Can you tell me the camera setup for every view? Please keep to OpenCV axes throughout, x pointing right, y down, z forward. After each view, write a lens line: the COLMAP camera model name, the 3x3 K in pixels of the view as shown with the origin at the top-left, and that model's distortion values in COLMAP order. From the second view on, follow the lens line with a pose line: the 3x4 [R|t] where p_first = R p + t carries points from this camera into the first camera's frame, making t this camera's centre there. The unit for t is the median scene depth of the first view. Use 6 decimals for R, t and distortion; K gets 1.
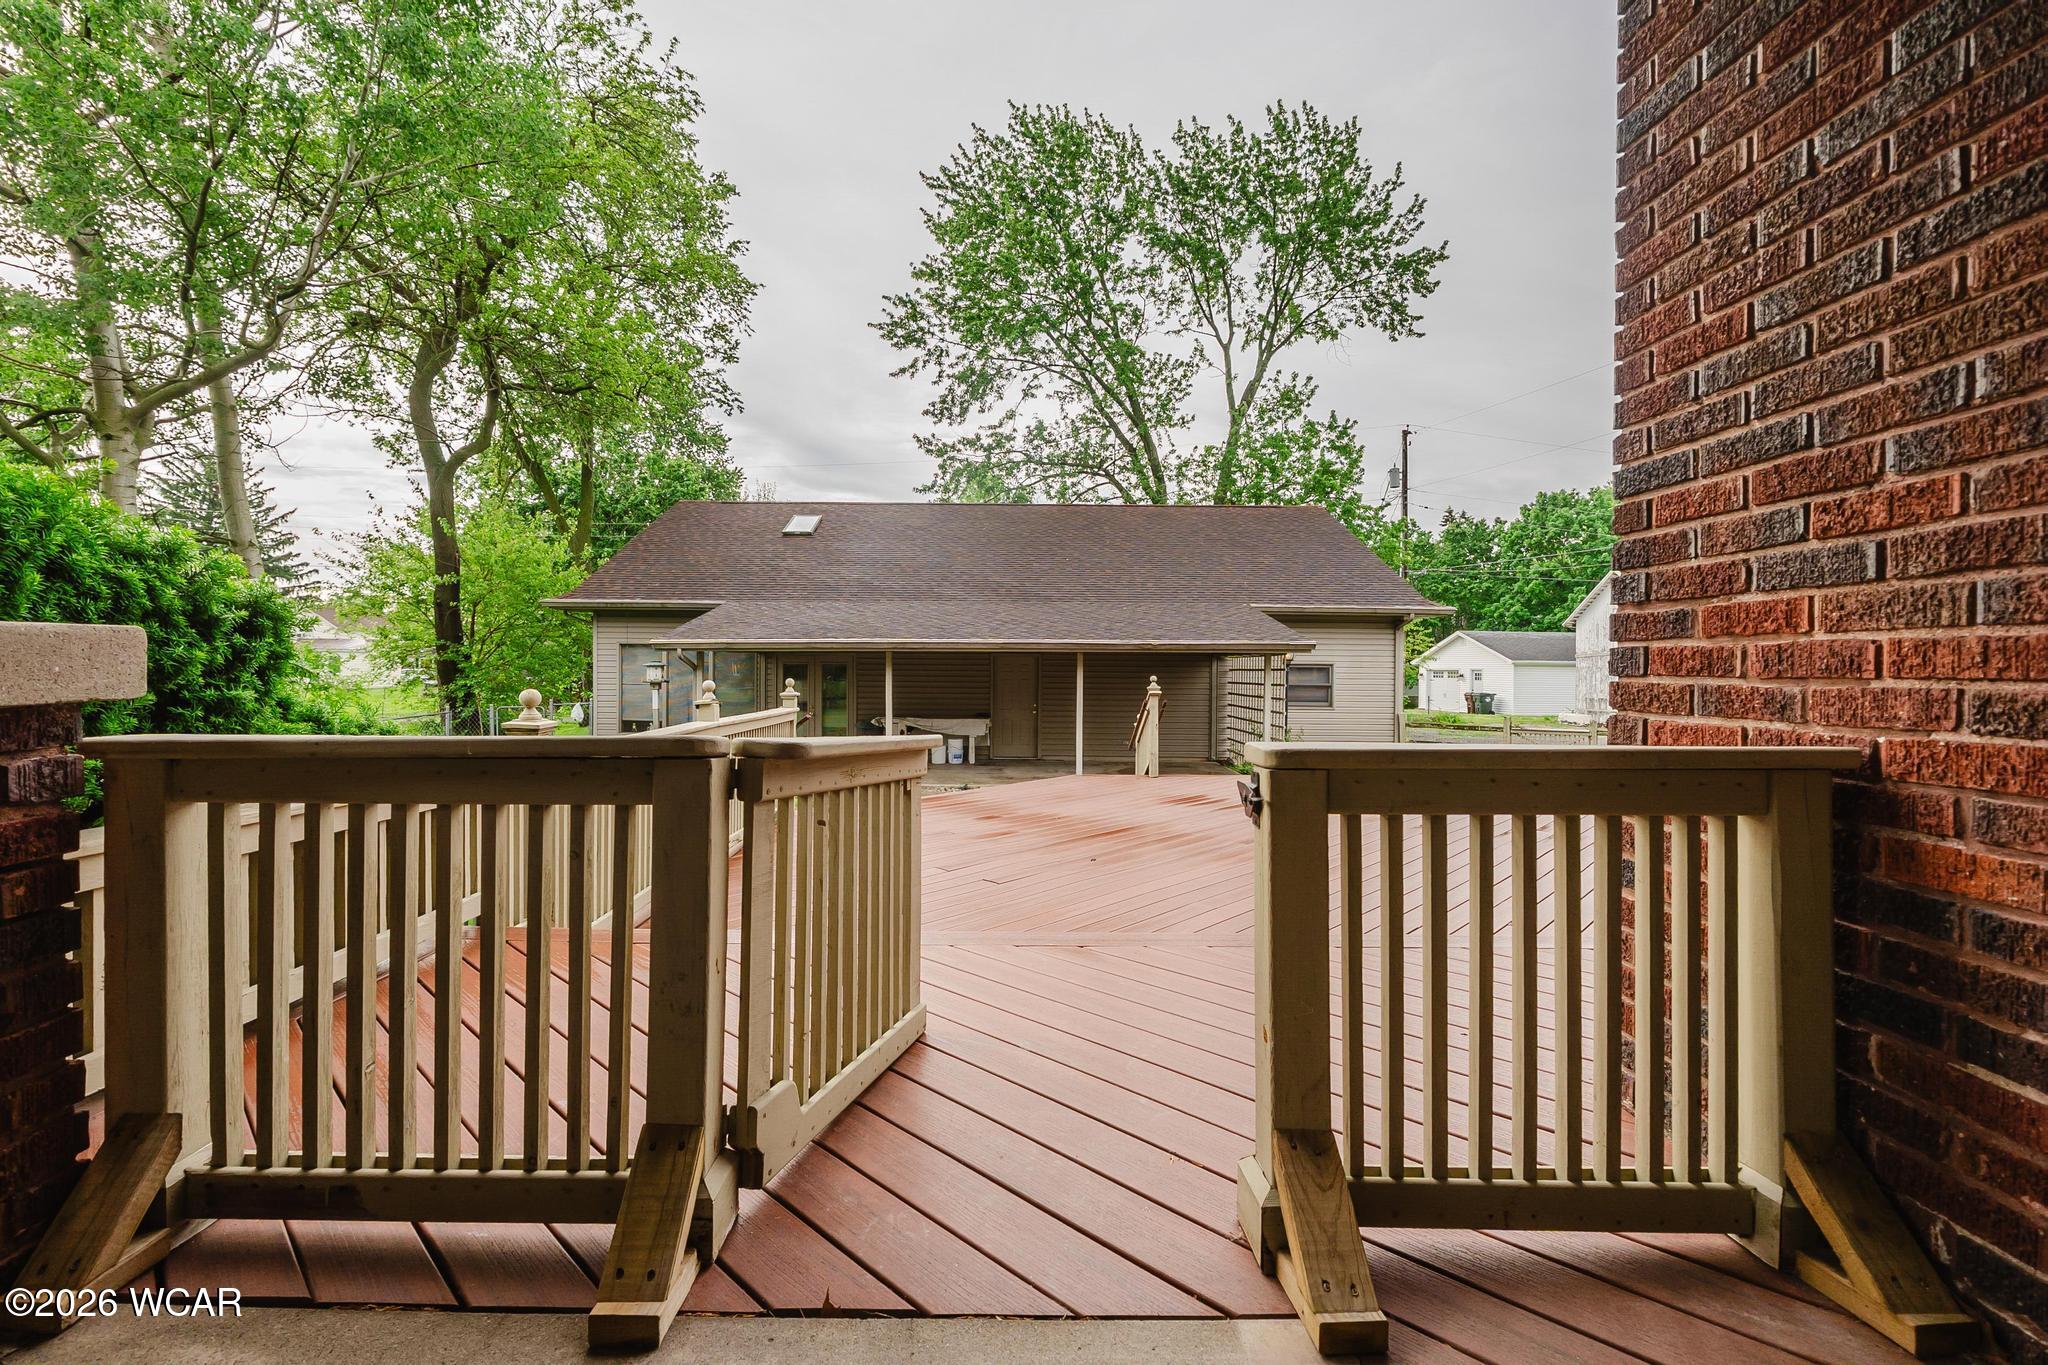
lens RADIAL K [[871.4, 0, 1001.0], [0, 871.4, 680.9], [0, 0, 1]] dist [-0.001106, -0.000107]
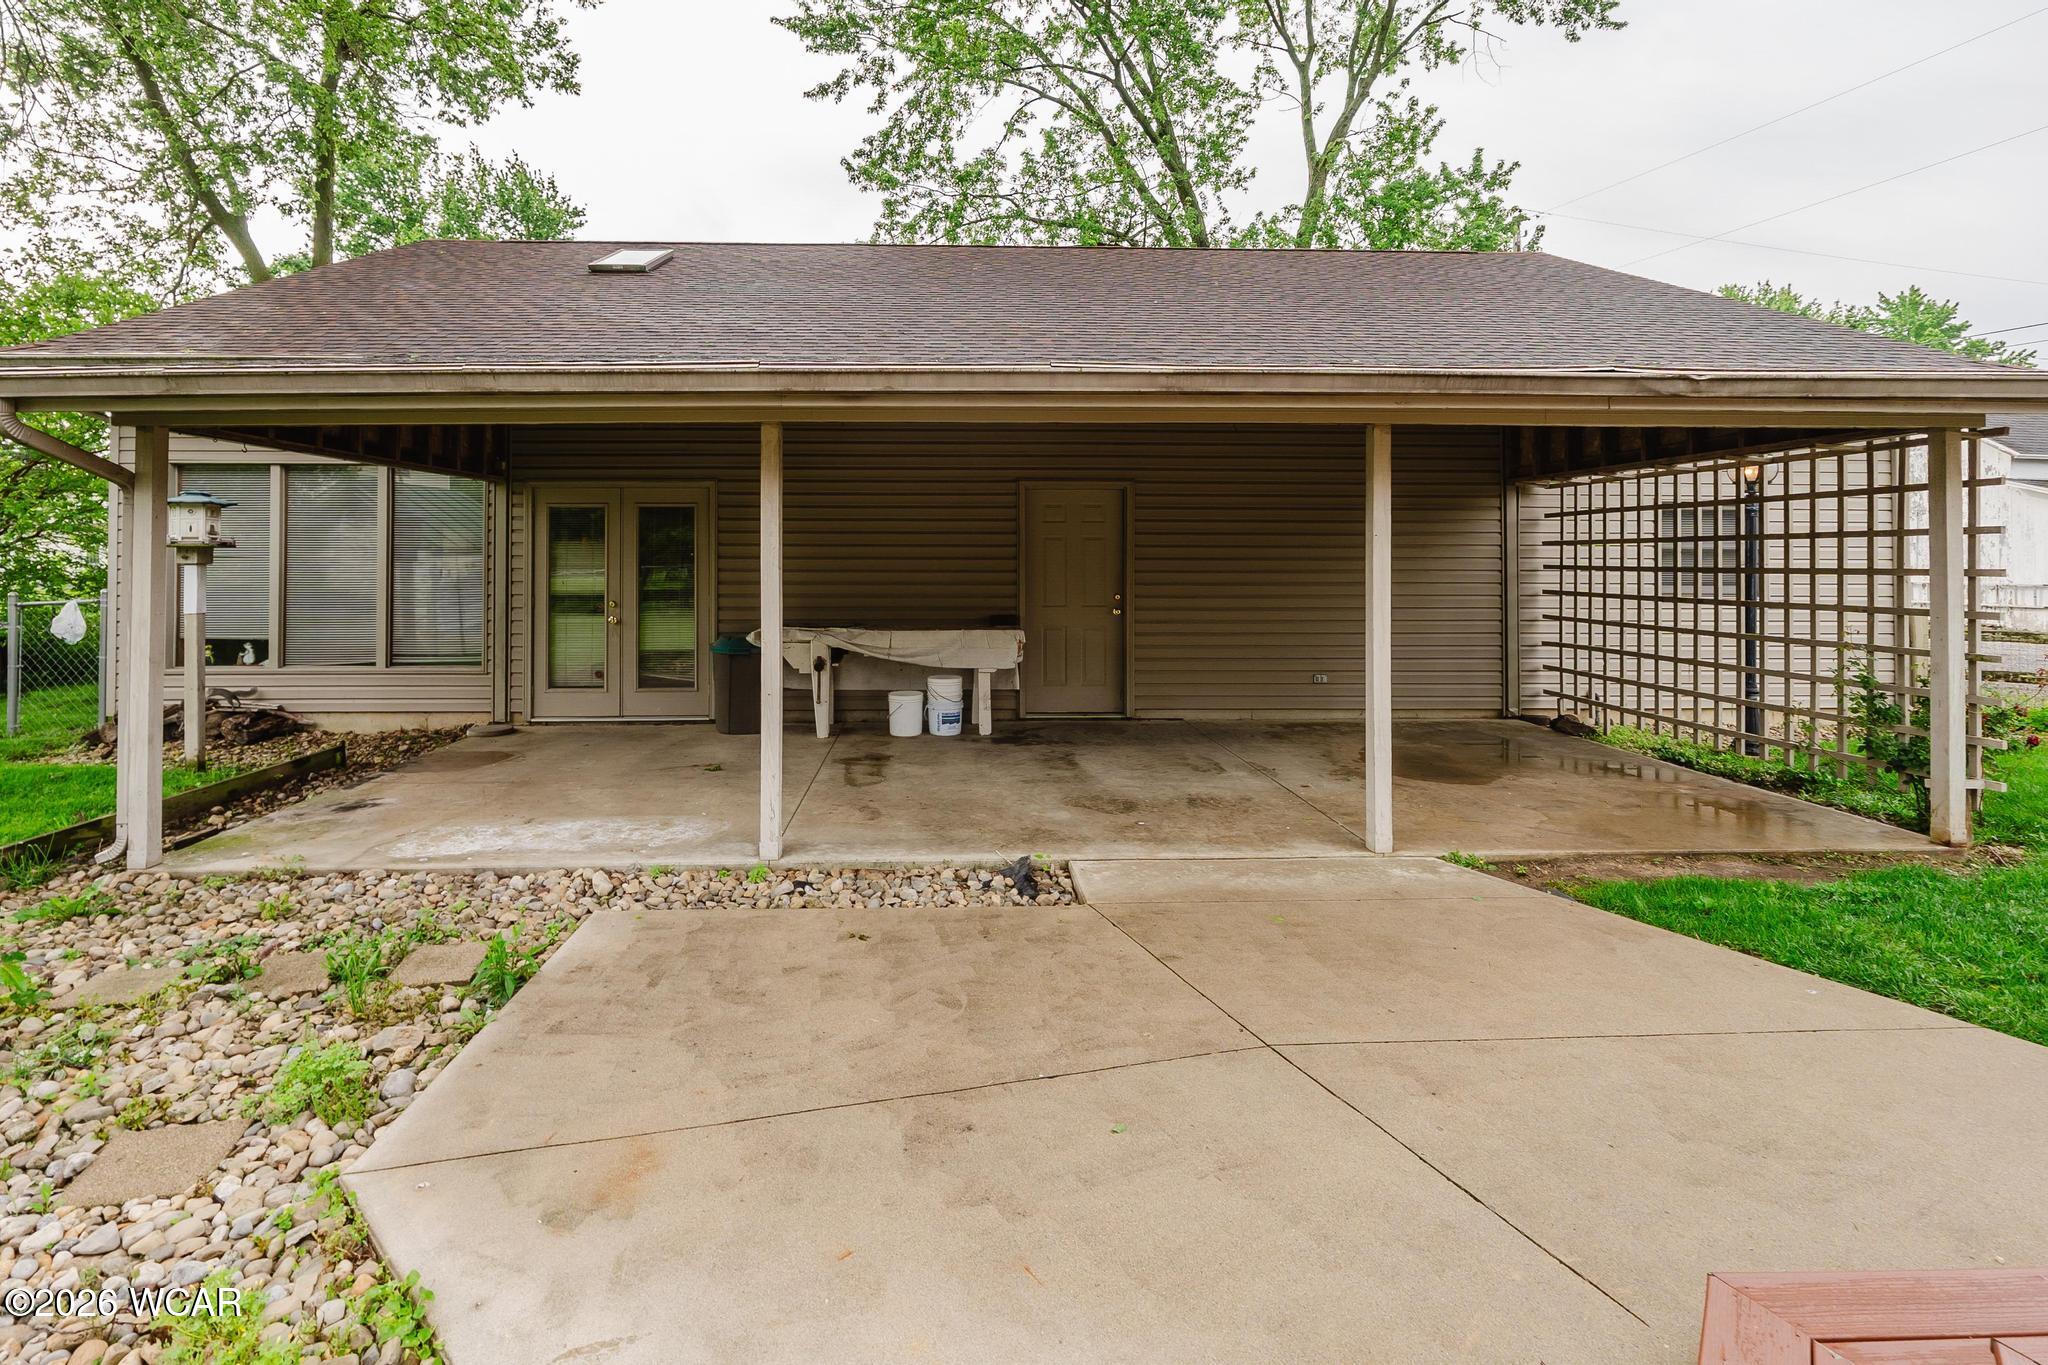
lens RADIAL K [[907.8, 0, 976.6], [0, 907.8, 546.3], [0, 0, 1]] dist [-0.002224, -0.000224]
pose [[0.998633, -0.004313, 0.052087, -0.035070], [0.005775, 0.999593, -0.027951, 0.008646], [-0.051945, 0.028214, 0.998251, 0.323631]]
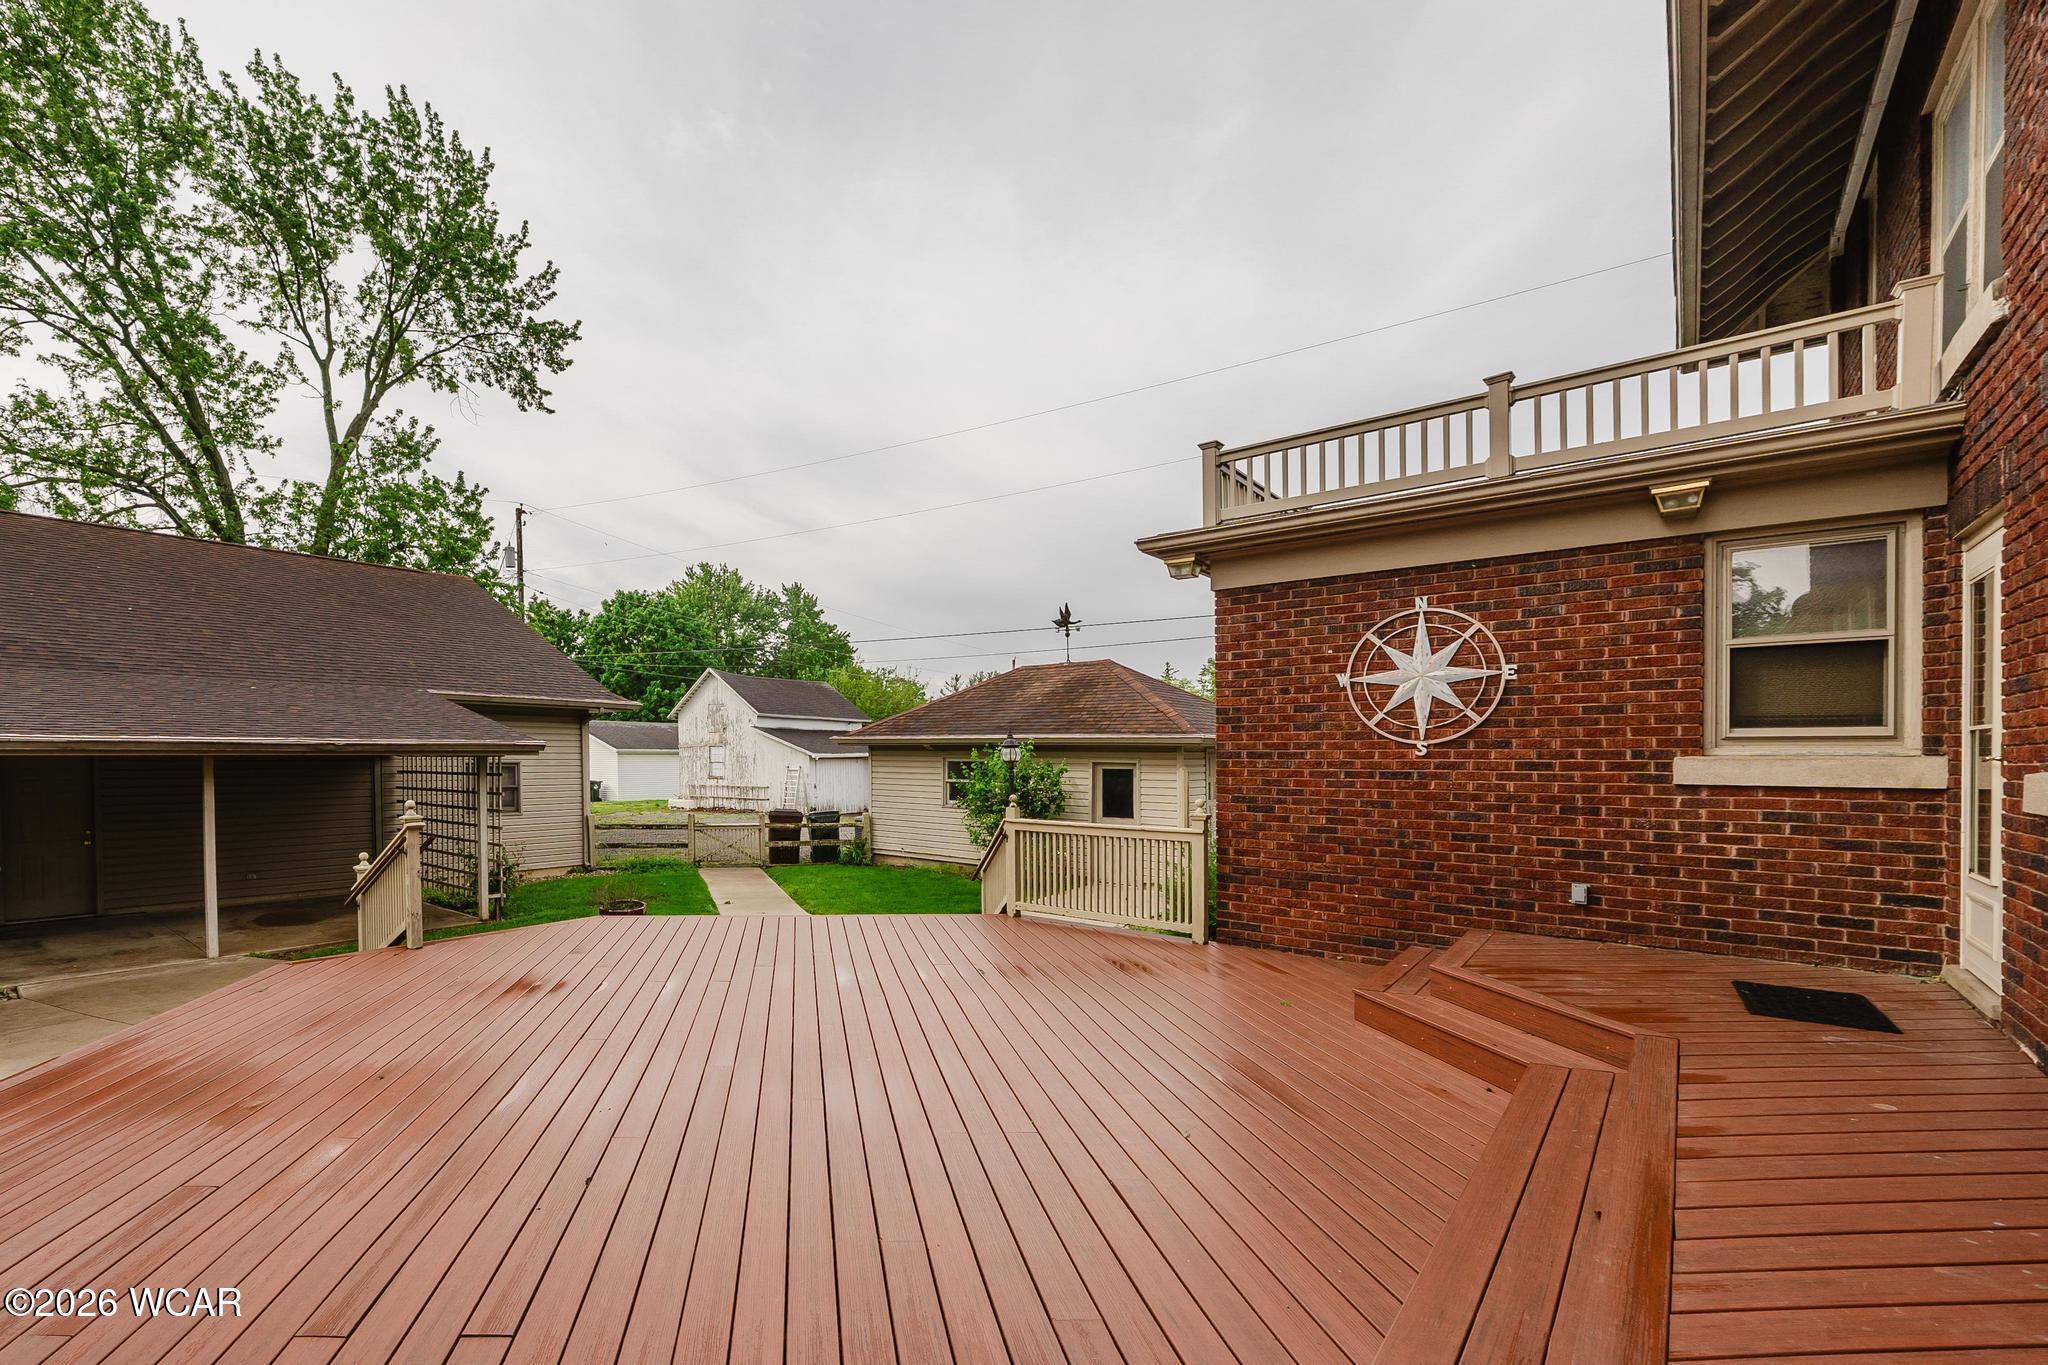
lens RADIAL K [[902.6, 0, 804.9], [0, 902.6, 776.8], [0, 0, 1]] dist [-0.009067, -0.000427]
pose [[0.695339, -0.024672, 0.718258, -0.040723], [0.013544, 0.999683, 0.021227, -0.012054], [-0.718554, -0.005032, 0.695453, 0.099696]]
